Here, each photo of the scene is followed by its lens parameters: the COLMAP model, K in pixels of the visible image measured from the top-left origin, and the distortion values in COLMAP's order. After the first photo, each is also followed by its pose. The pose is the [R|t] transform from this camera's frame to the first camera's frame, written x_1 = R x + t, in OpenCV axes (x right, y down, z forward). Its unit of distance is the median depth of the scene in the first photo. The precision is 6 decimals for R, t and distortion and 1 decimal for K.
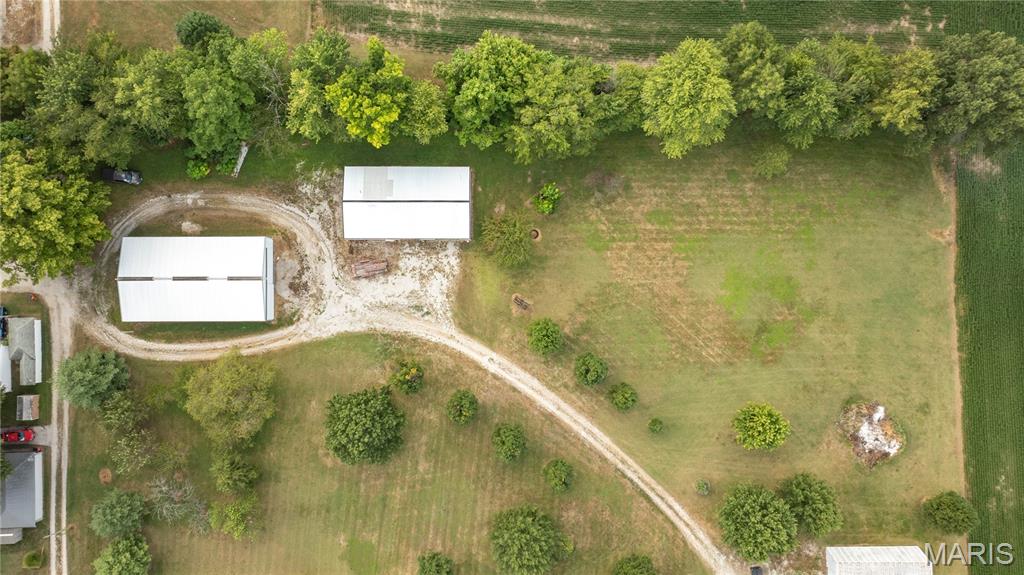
lens RADIAL K [[741.7, 0, 501.3], [0, 741.7, 261.2], [0, 0, 1]] dist [-0.034847, 0.020977]
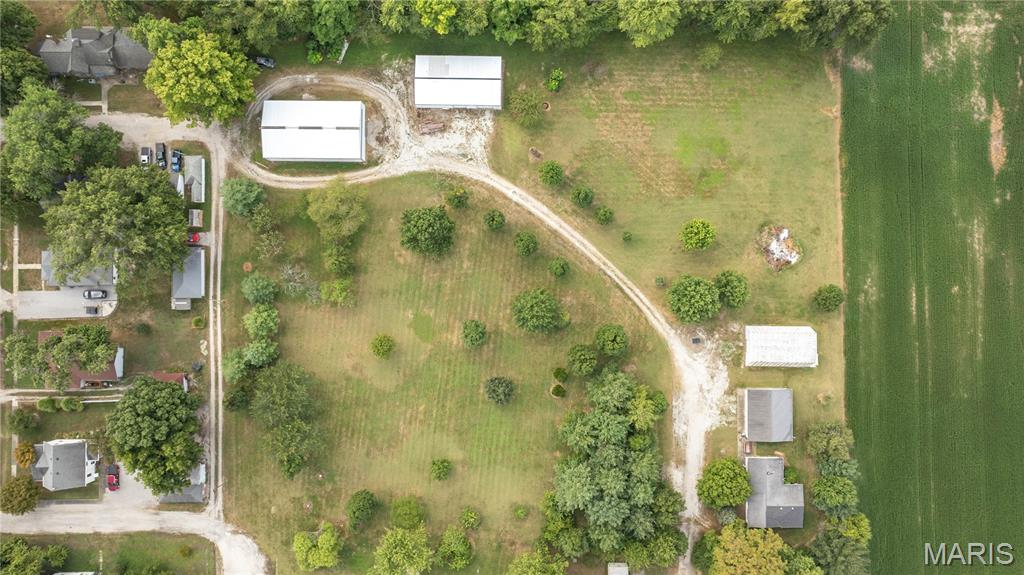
lens RADIAL K [[741.7, 0, 513.3], [0, 741.7, 290.3], [0, 0, 1]] dist [-0.034847, 0.020977]
pose [[0.999831, 0.014737, -0.011011, 0.003128], [-0.014644, 0.999857, 0.008467, 0.314126], [0.011134, -0.008305, 0.999904, -0.449825]]
